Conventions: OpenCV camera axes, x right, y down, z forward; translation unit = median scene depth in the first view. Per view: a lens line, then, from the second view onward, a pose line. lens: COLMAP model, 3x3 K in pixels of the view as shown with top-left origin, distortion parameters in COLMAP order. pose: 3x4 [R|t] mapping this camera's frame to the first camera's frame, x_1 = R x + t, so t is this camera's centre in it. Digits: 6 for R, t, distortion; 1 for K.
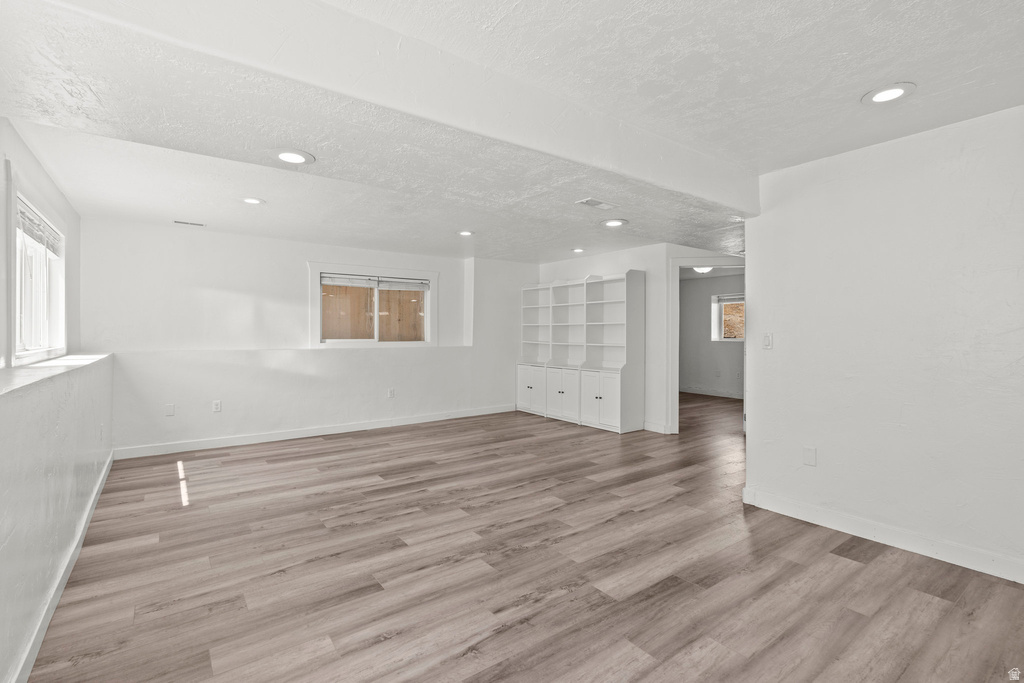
lens RADIAL K [[467.0, 0, 513.4], [0, 467.0, 336.3], [0, 0, 1]] dist [-0.008545, 0.000474]
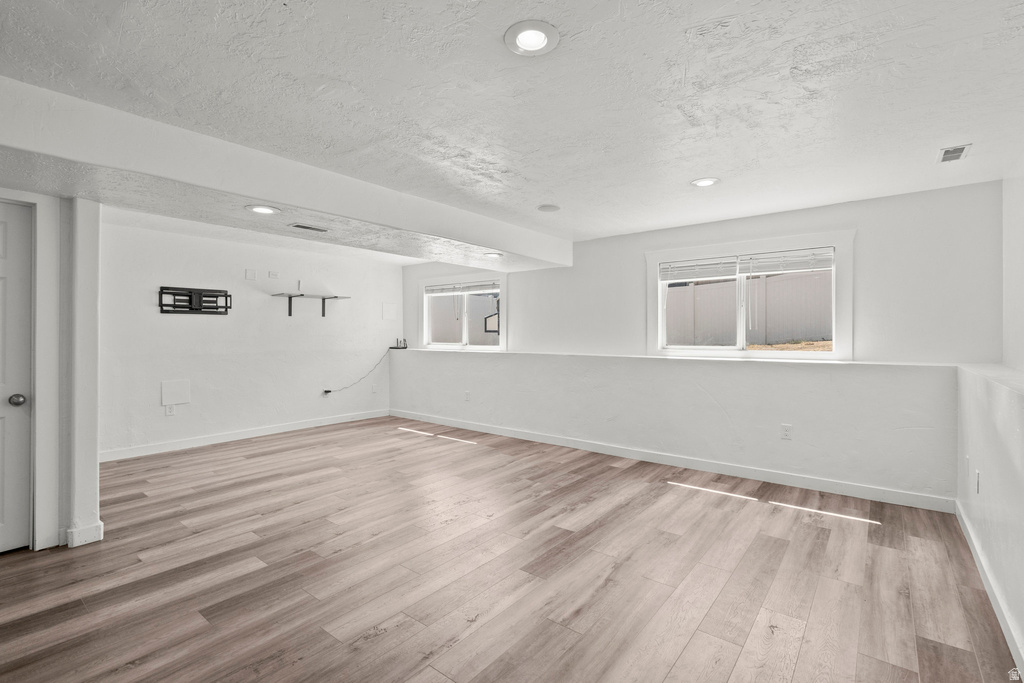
lens RADIAL K [[467.0, 0, 513.4], [0, 467.0, 336.3], [0, 0, 1]] dist [-0.008545, 0.000474]
pose [[-0.966492, -0.004552, -0.256655, -0.009048], [-0.006778, 0.999947, 0.007789, -0.022028], [0.256605, 0.009268, -0.966472, 2.214113]]
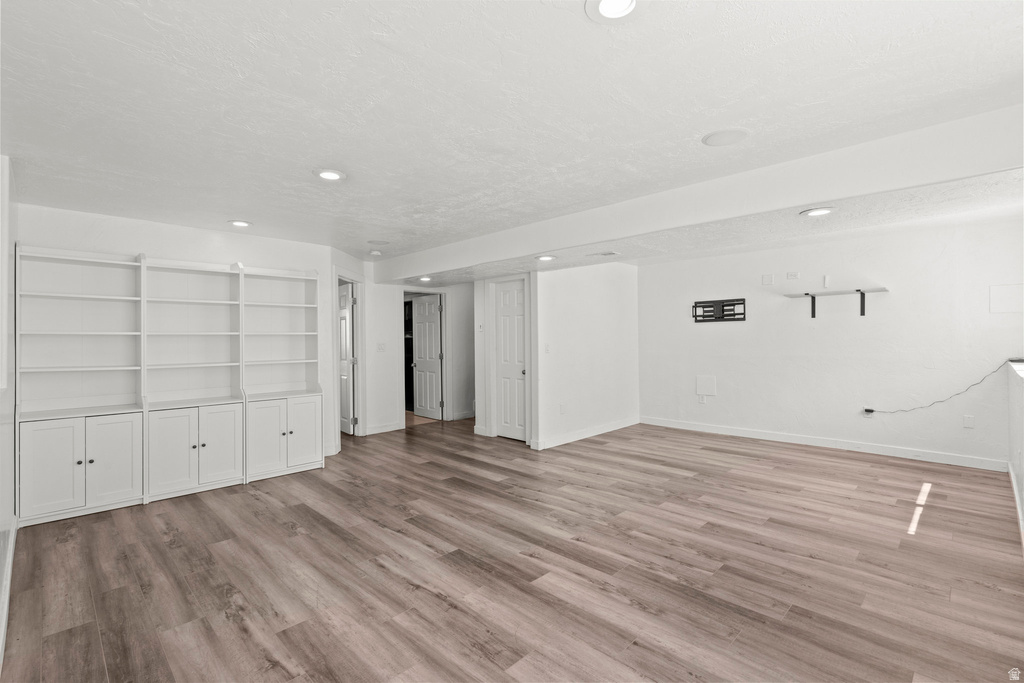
lens RADIAL K [[467.0, 0, 513.4], [0, 467.0, 336.3], [0, 0, 1]] dist [-0.008545, 0.000474]
pose [[-0.143735, 0.001556, 0.989615, -1.173042], [0.015665, 0.999877, 0.000703, -0.034096], [-0.989492, 0.015604, -0.143741, 1.452001]]
